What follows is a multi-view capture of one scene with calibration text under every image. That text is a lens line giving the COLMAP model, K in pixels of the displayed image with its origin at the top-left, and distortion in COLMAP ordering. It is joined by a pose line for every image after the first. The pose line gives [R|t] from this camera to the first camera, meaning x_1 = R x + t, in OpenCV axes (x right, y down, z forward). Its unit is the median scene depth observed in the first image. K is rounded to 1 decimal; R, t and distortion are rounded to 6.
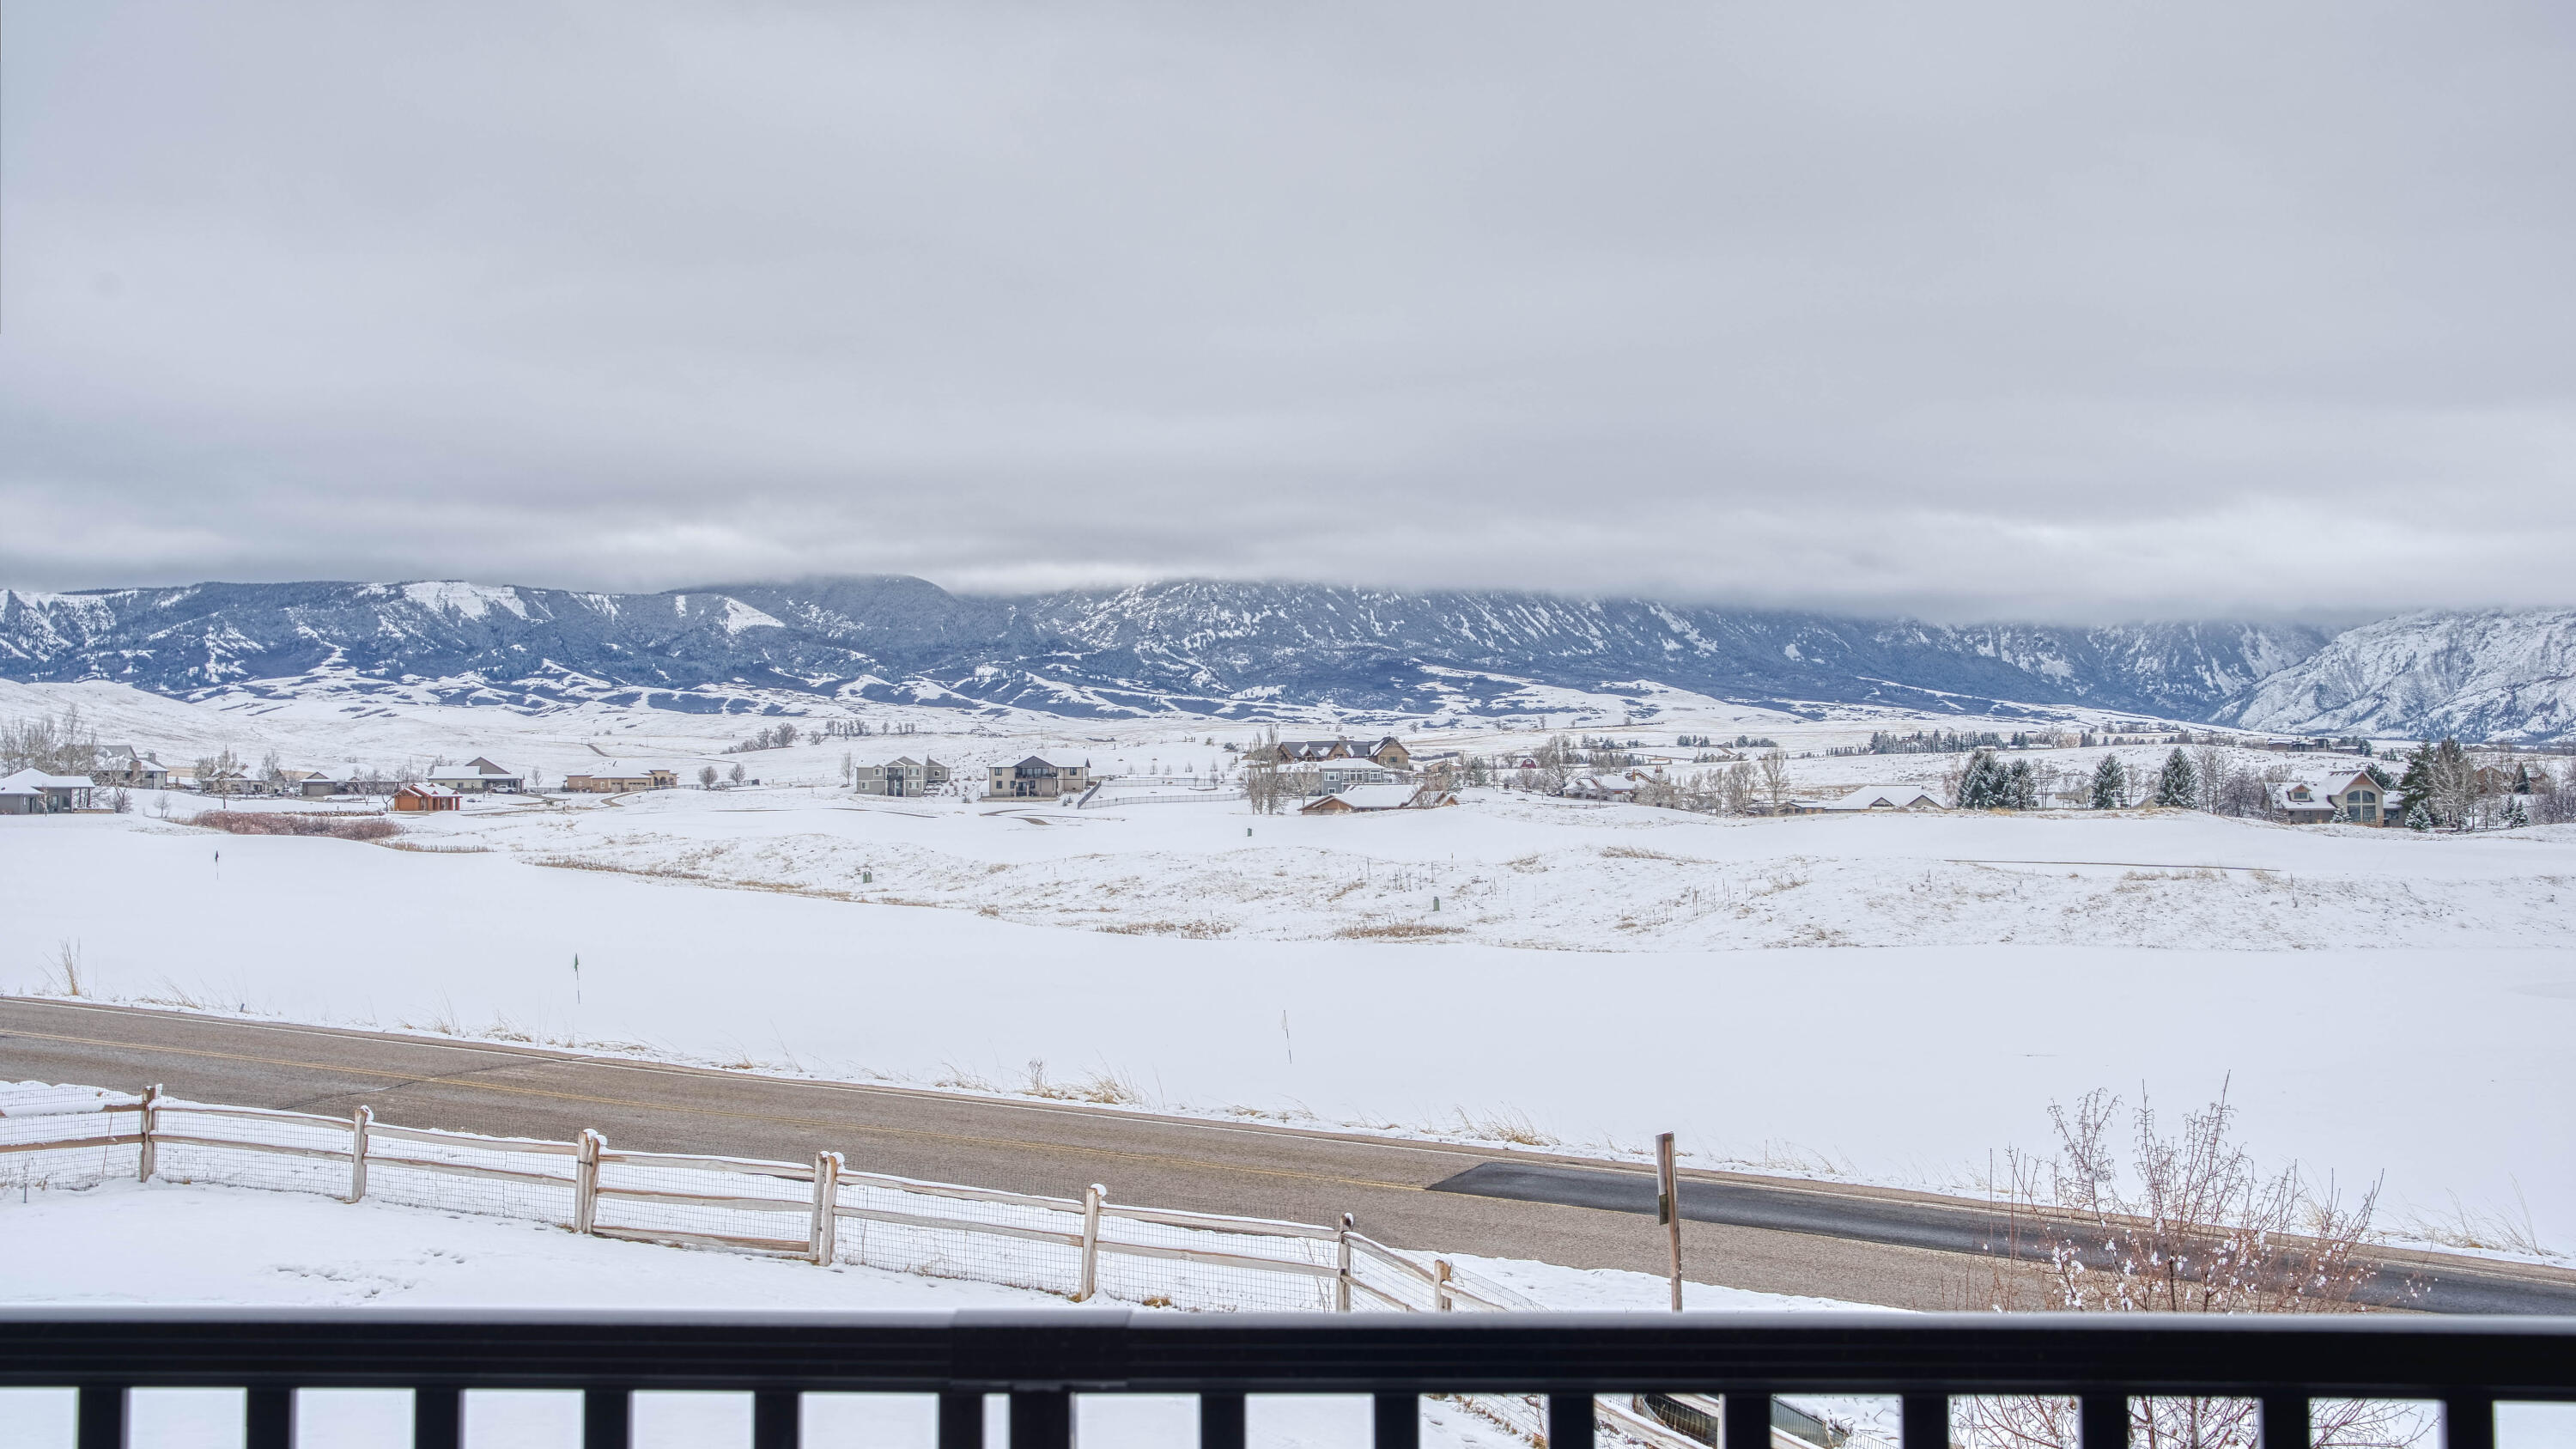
lens RADIAL K [[2956.5, 0, 1288.0], [0, 2956.5, 724.5], [0, 0, 1]] dist [0.003467, 0.070579]
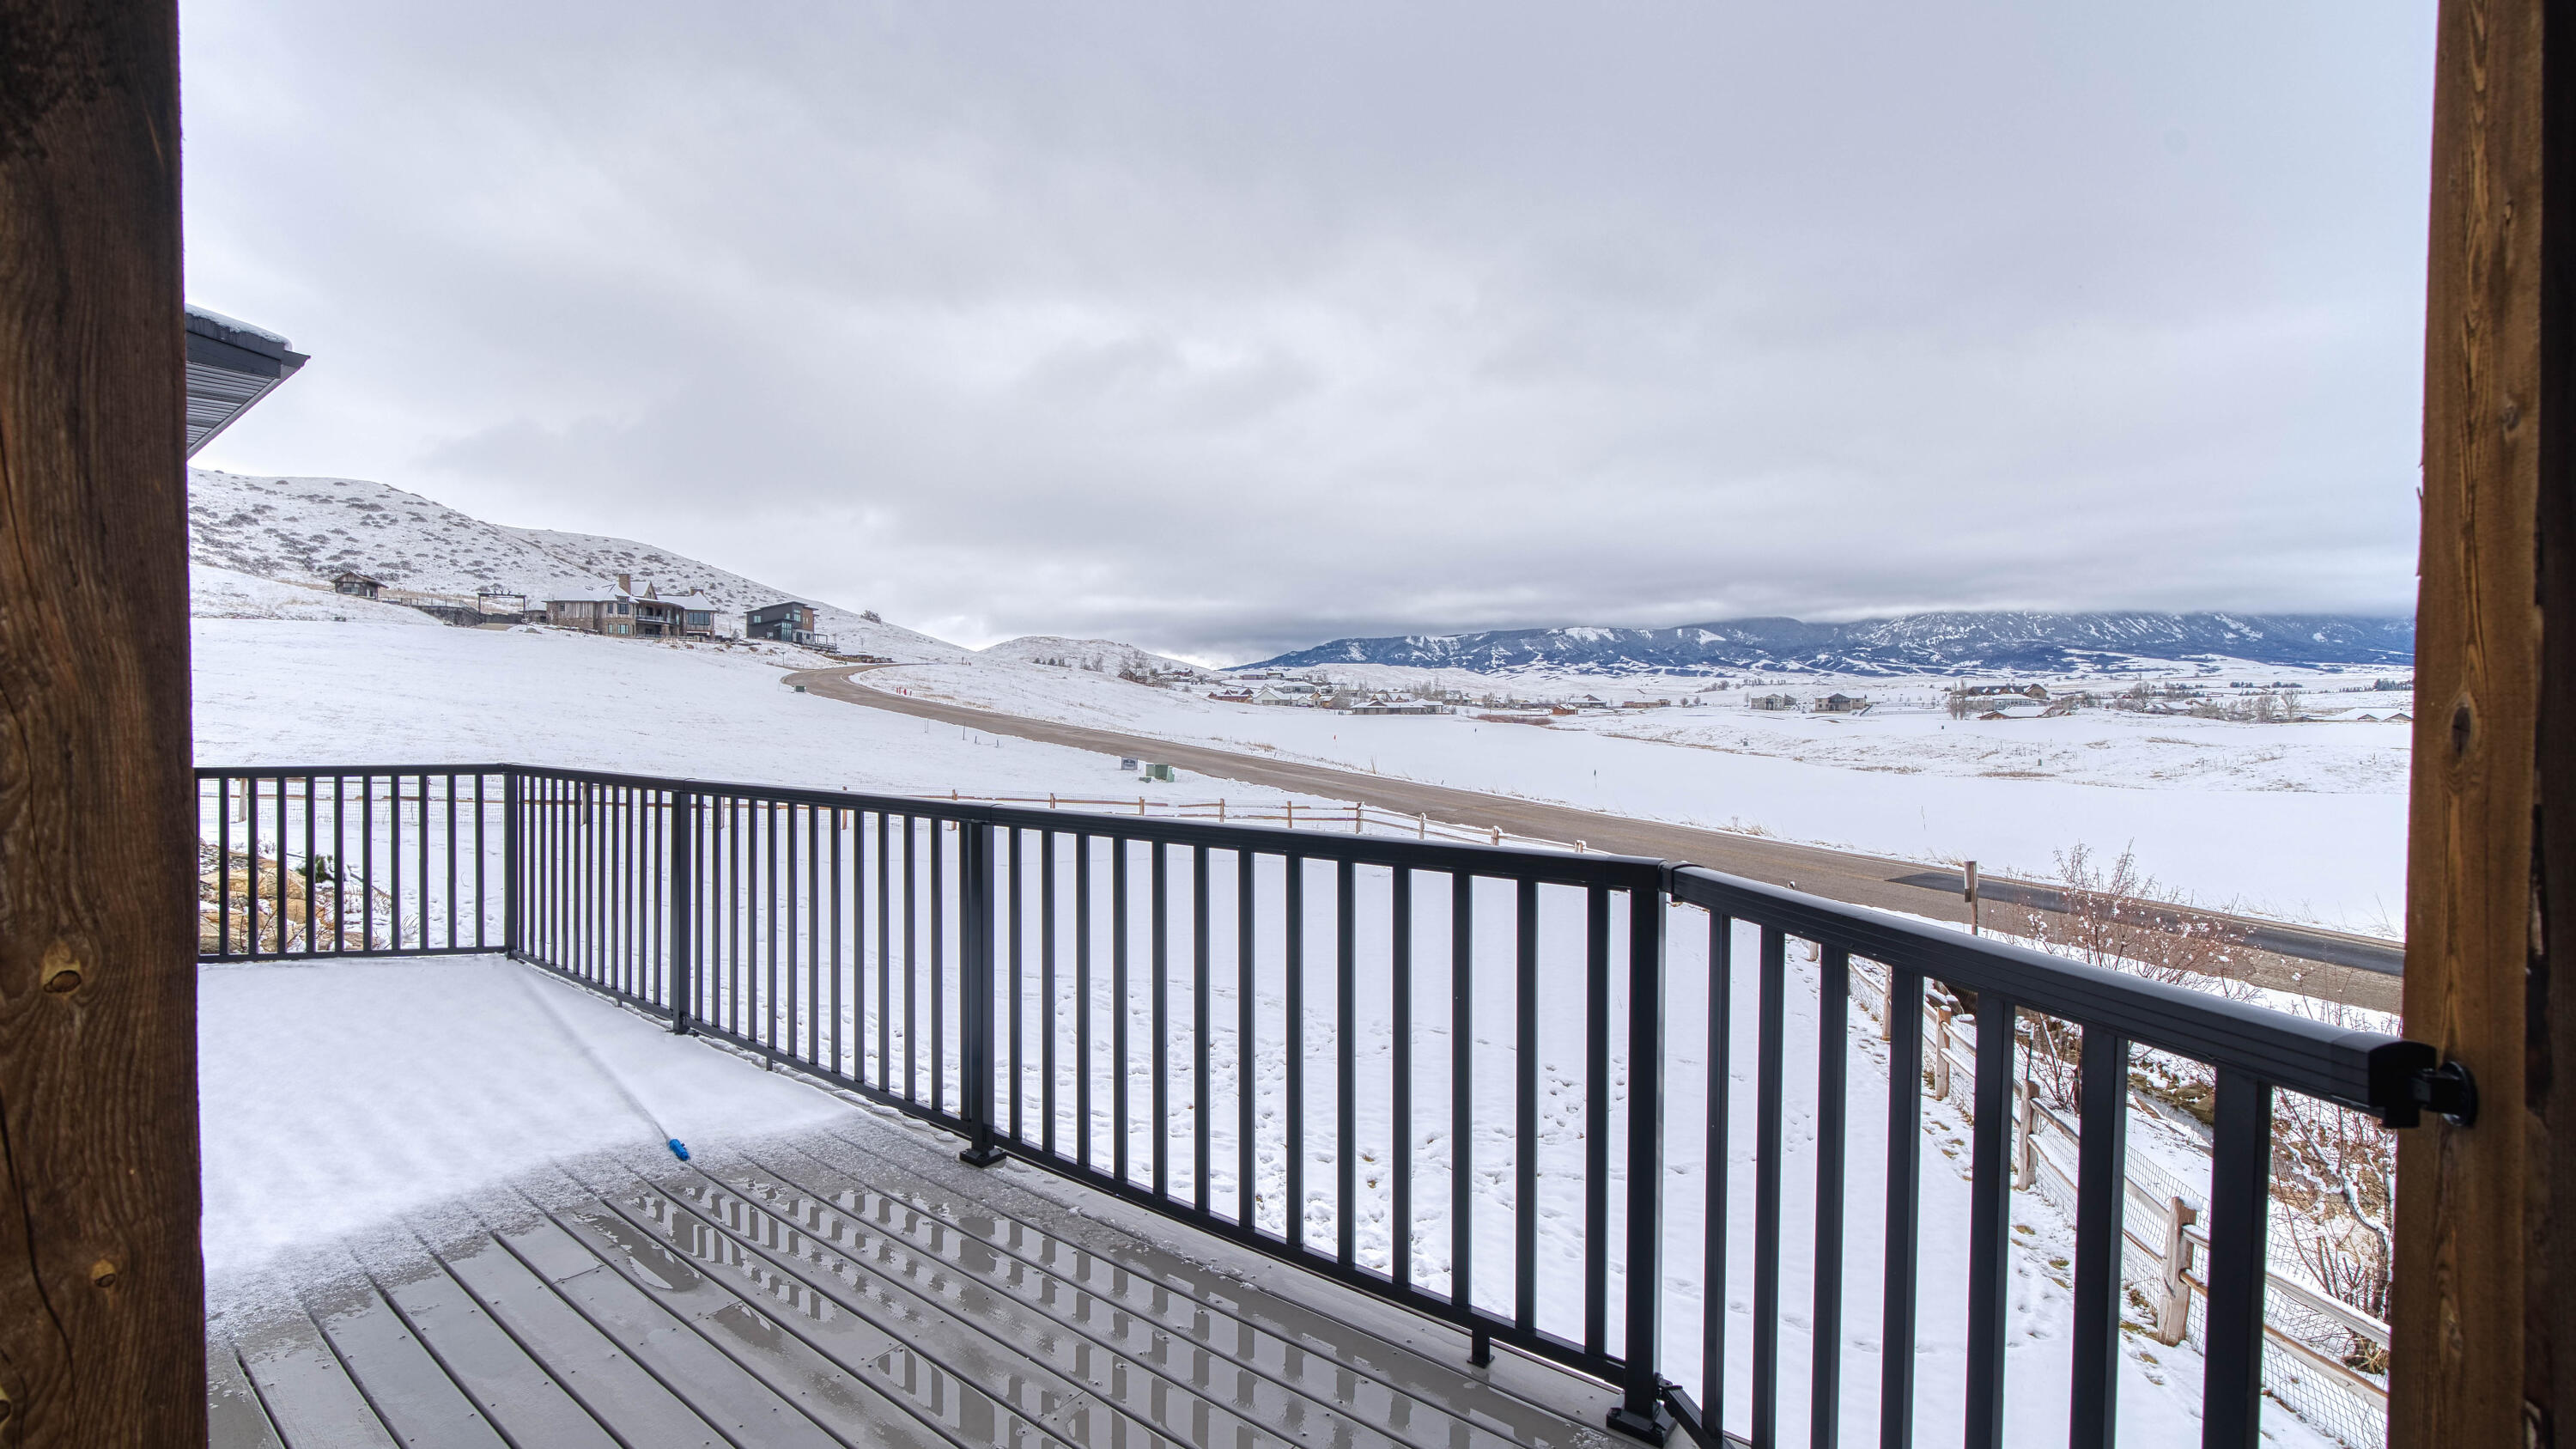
lens RADIAL K [[1225.5, 0, 1288.0], [0, 1225.5, 724.5], [0, 0, 1]] dist [0.000119, 0.000165]
pose [[0.799417, 0.011635, -0.600664, 0.140654], [0.008809, 0.999478, 0.031083, 0.001435], [0.600712, -0.030139, 0.798897, -0.023406]]
